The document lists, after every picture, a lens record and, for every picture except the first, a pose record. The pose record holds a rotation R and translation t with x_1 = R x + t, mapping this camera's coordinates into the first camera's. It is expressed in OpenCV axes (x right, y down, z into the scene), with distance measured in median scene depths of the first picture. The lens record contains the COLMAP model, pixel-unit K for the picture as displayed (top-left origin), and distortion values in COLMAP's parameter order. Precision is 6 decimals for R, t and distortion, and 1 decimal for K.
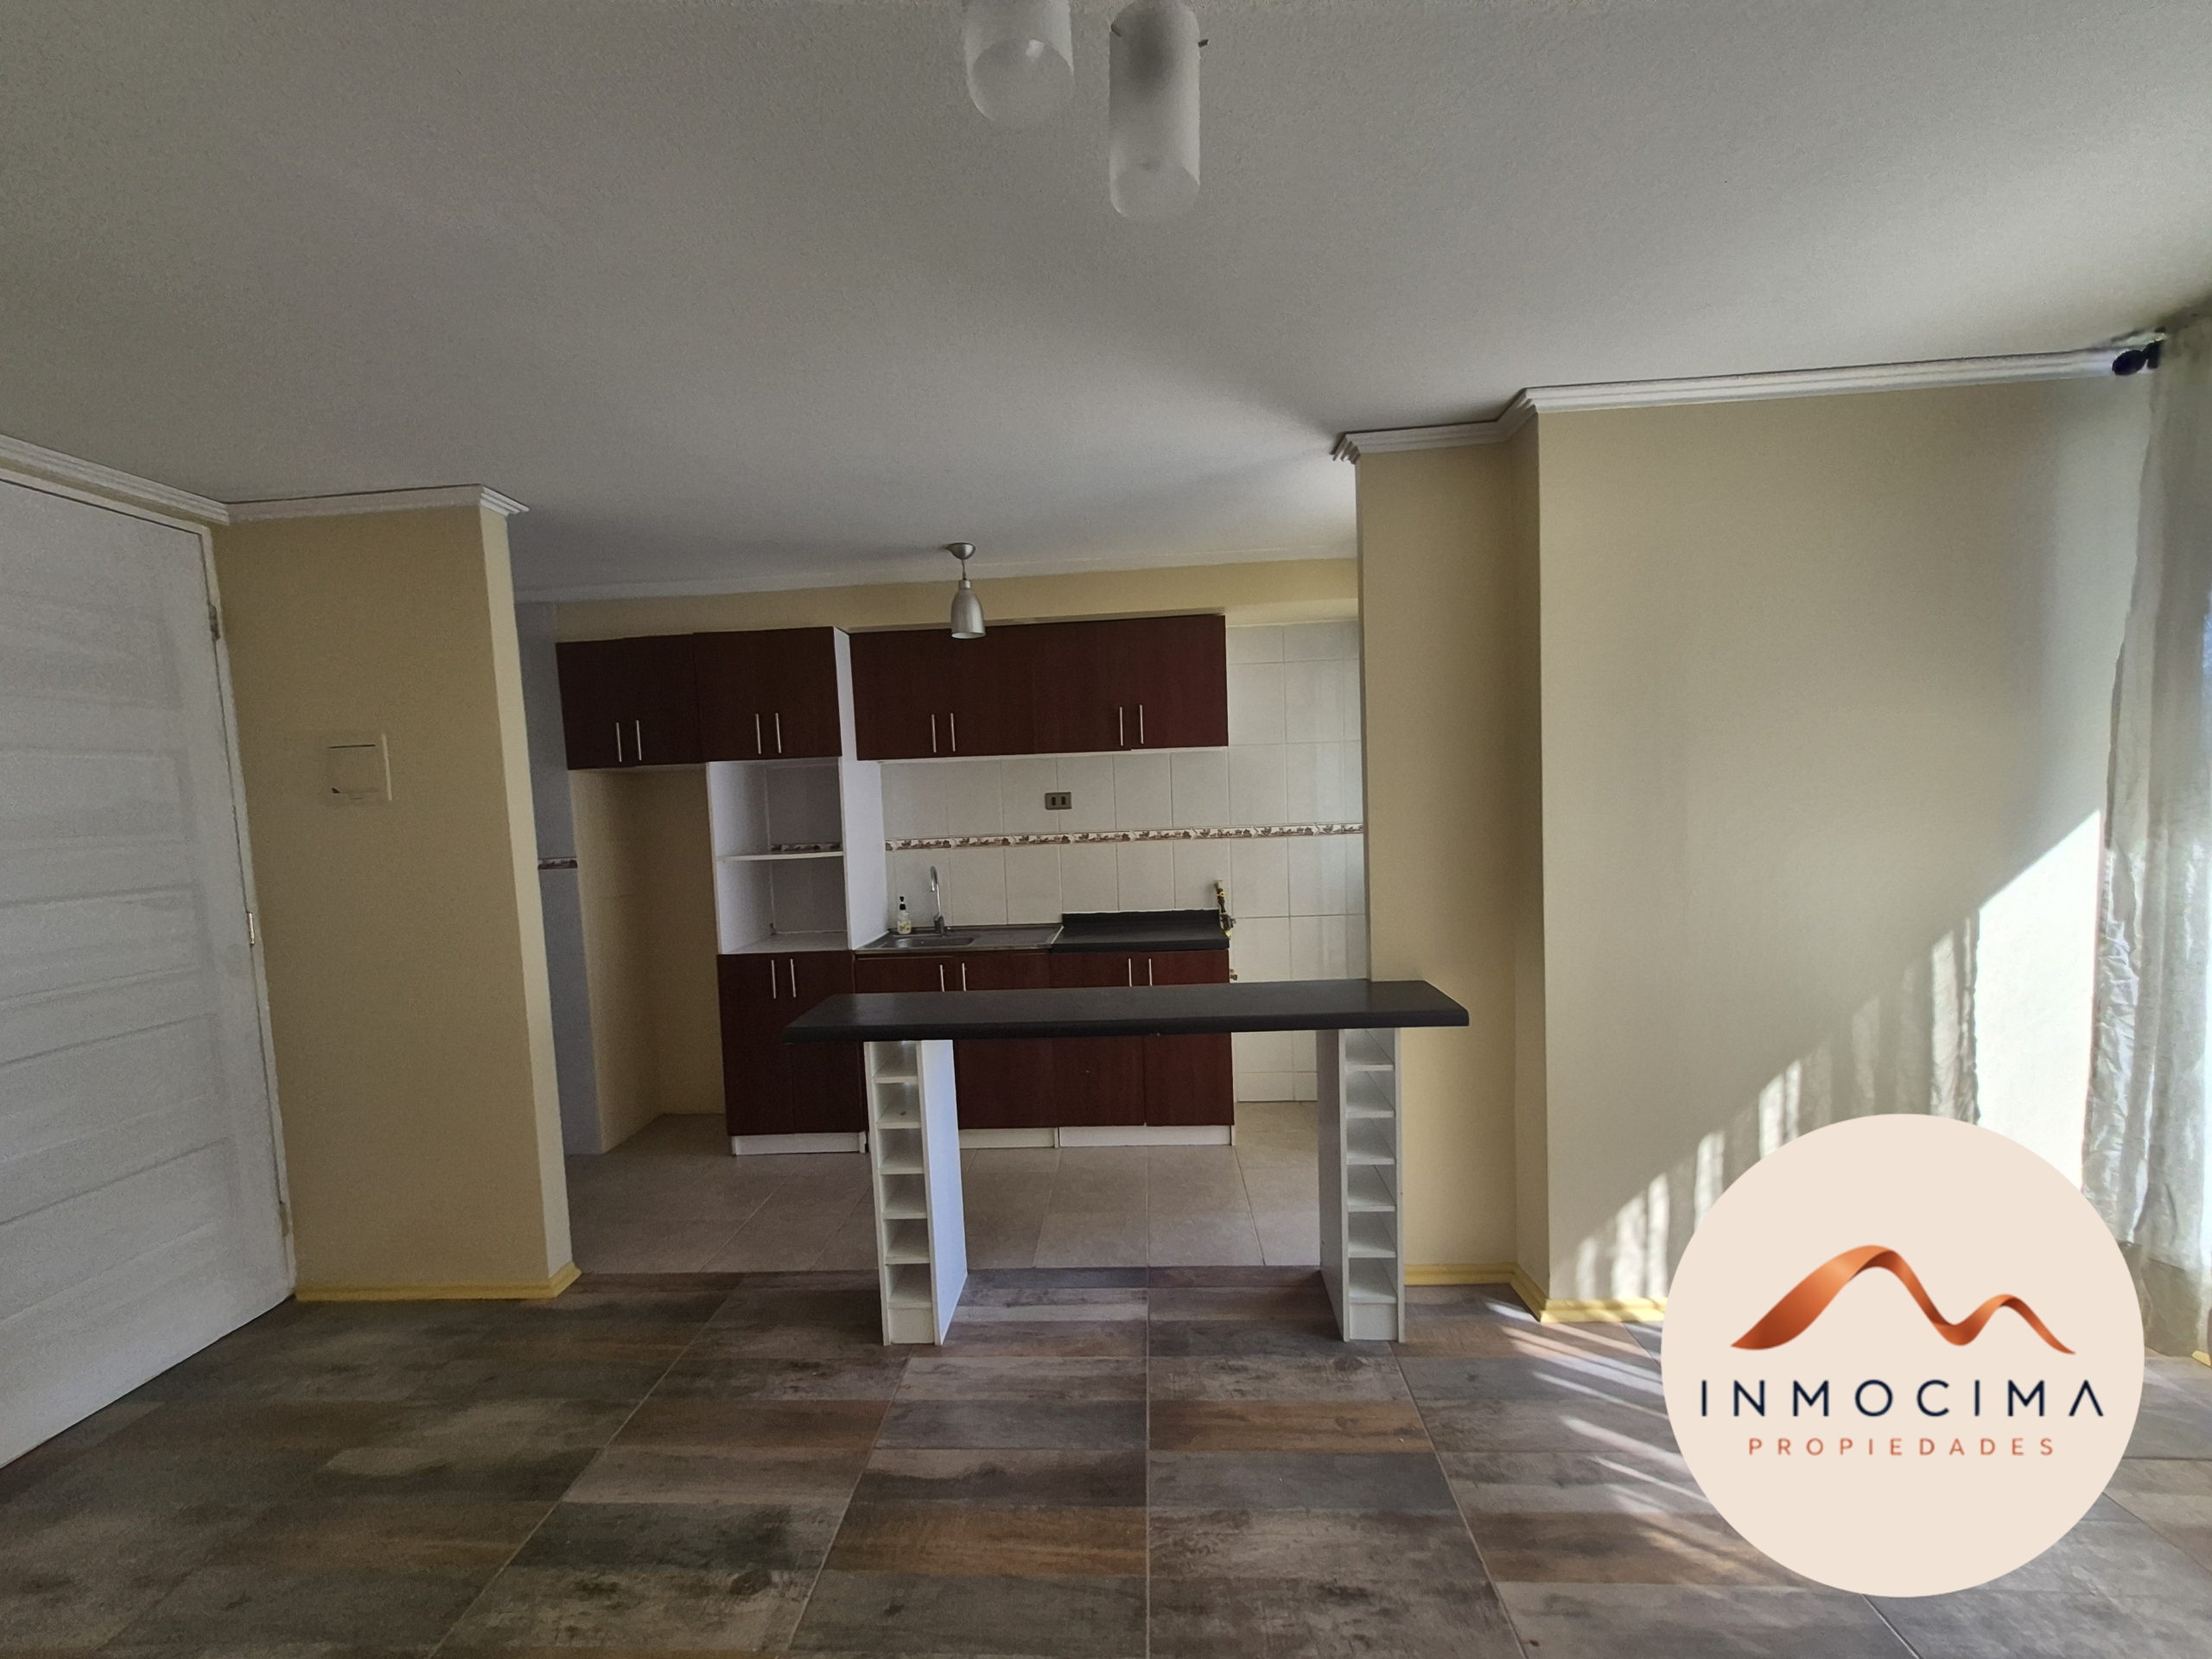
lens RADIAL K [[882.2, 0, 1108.4], [0, 882.2, 867.2], [0, 0, 1]] dist [0.025065, -0.006618]
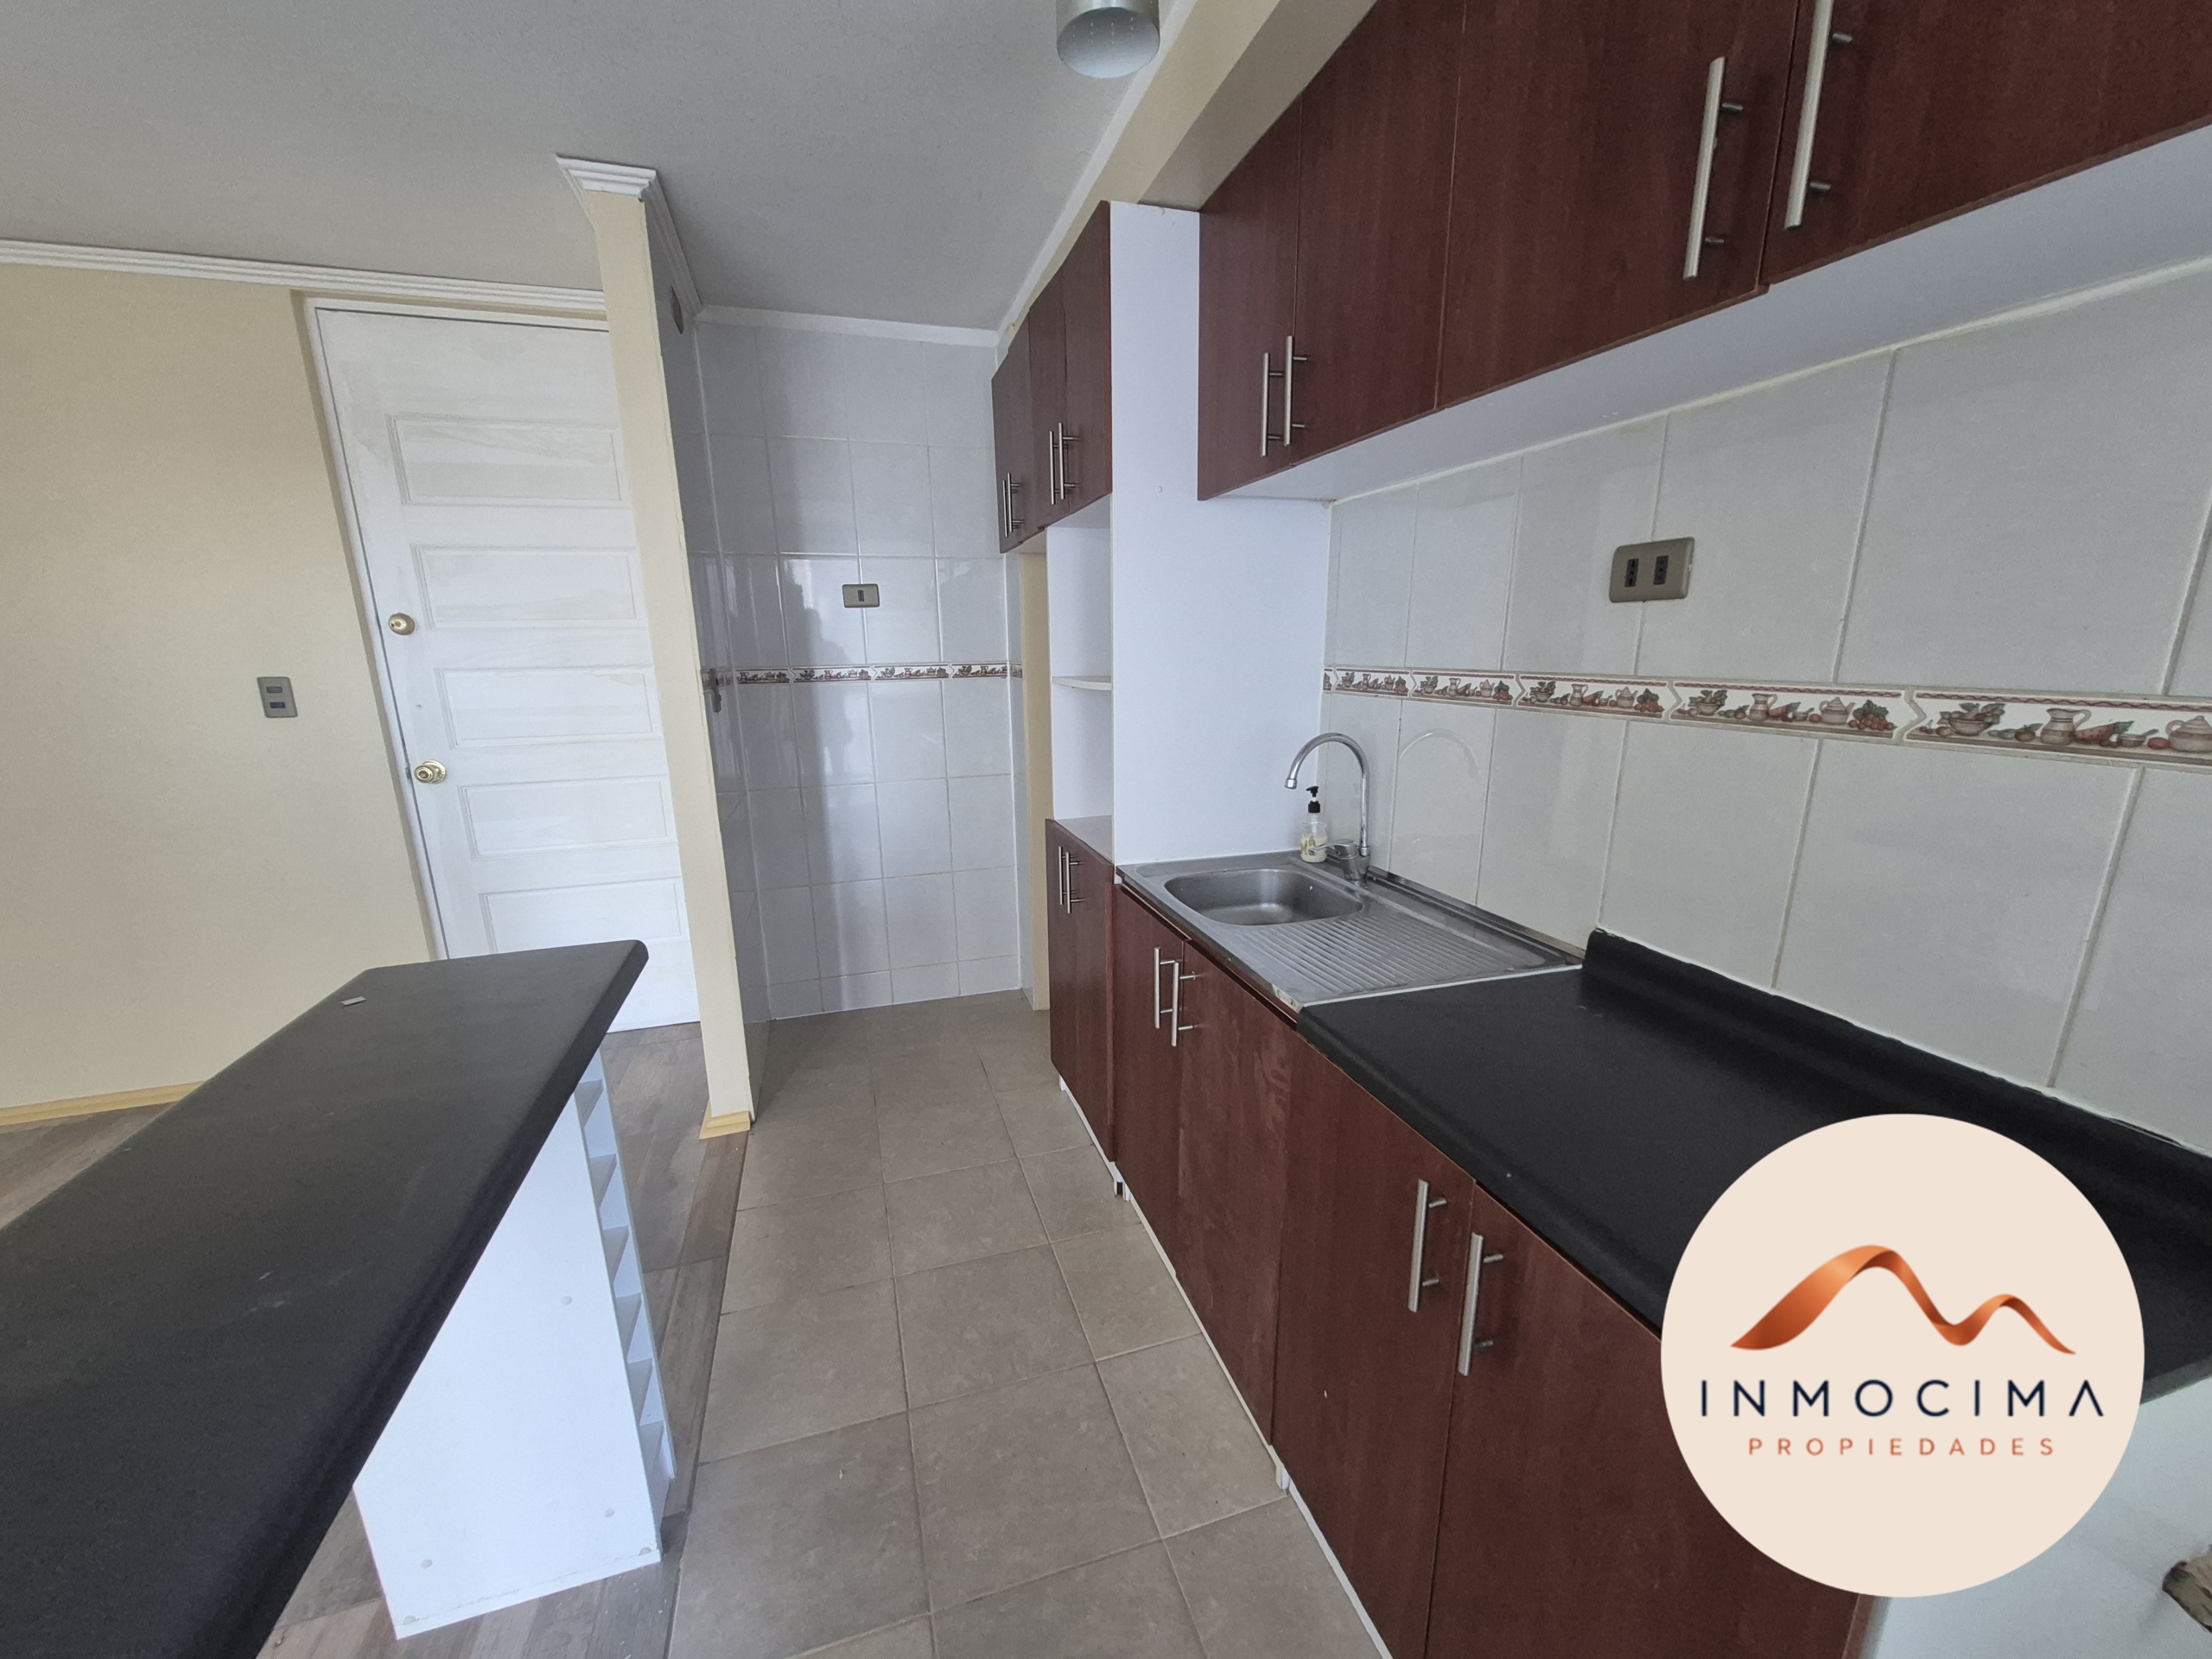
lens RADIAL K [[867.9, 0, 1093.5], [0, 867.9, 849.5], [0, 0, 1]] dist [0.013742, -0.005237]
pose [[0.335377, 0.253044, -0.907464, 0.173665], [-0.073445, 0.967343, 0.242597, -0.041522], [0.939217, -0.014713, 0.343010, 0.716492]]
